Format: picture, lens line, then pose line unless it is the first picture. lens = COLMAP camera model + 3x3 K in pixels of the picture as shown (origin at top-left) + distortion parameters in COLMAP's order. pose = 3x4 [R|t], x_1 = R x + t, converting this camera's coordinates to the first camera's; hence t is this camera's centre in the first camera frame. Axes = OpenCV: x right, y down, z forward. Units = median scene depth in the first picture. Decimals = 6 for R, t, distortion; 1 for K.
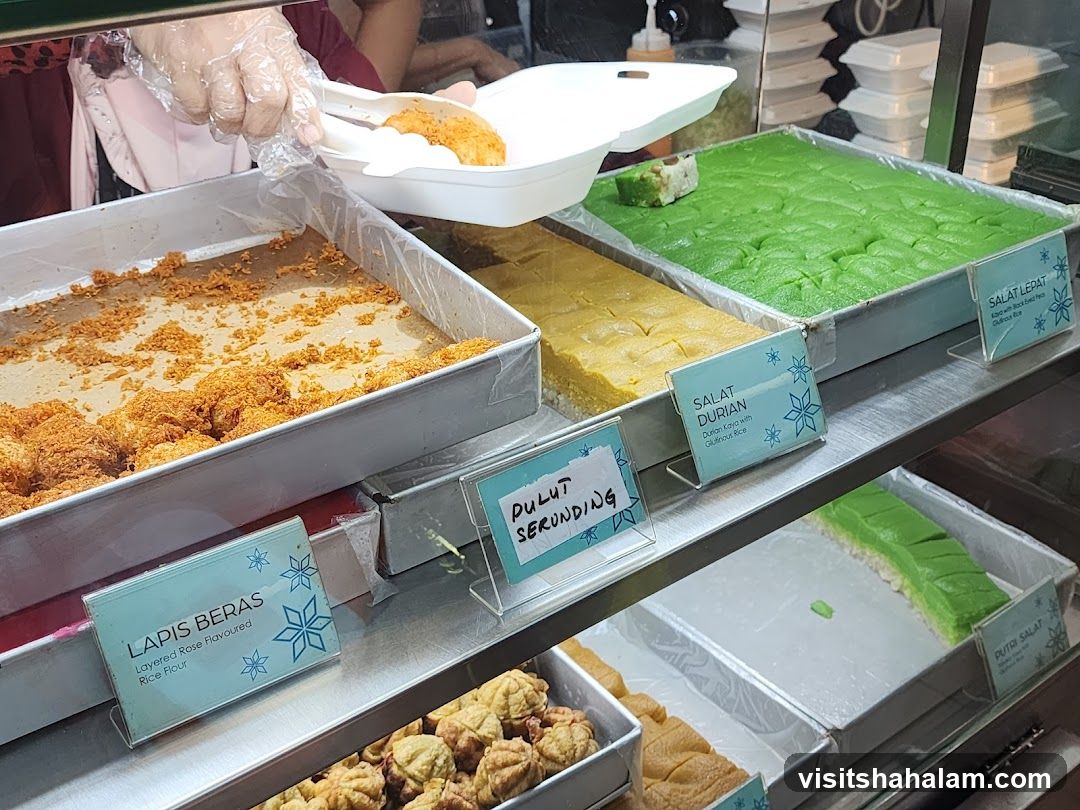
lens RADIAL K [[1363.2, 0, 512.8], [0, 1363.2, 407.5], [0, 0, 1]] dist [0.104900, -0.022147]
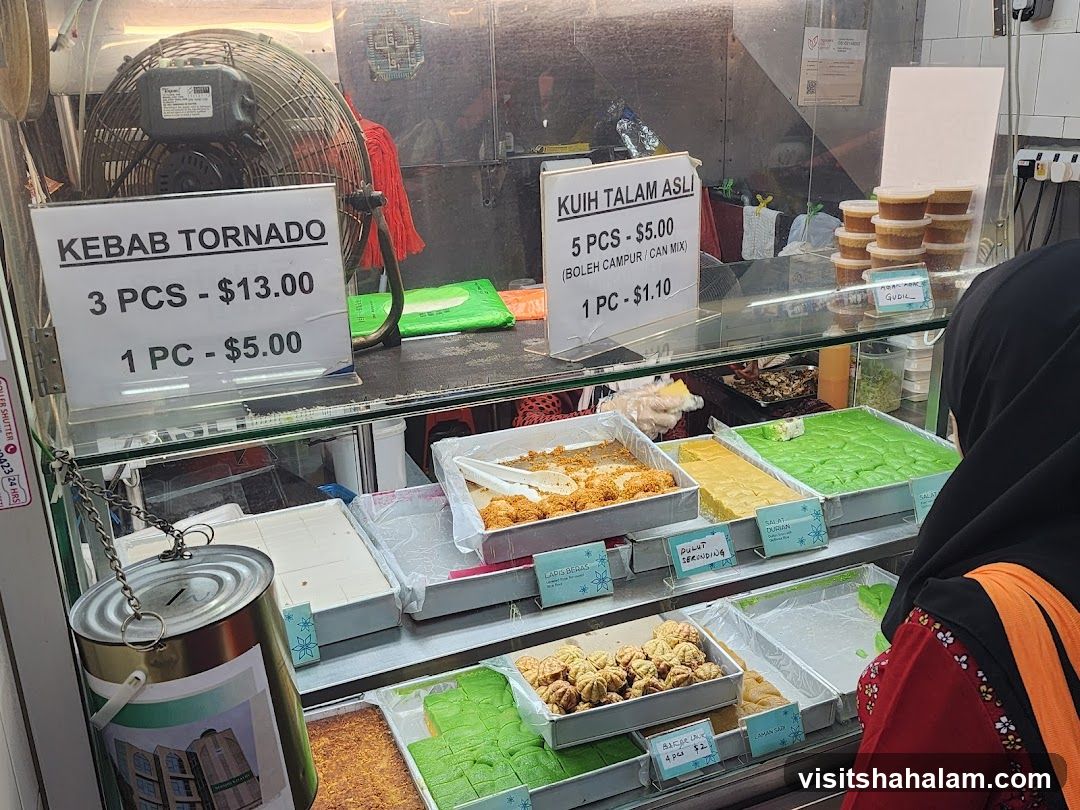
lens RADIAL K [[1024.1, 0, 540.0], [0, 1024.1, 405.0], [0, 0, 1]] dist [0.059046, -0.001600]
pose [[0.972974, 0.067889, -0.220710, 0.117936], [-0.102409, 0.983531, -0.148930, 0.093592], [0.206964, 0.167507, 0.963902, -0.797847]]
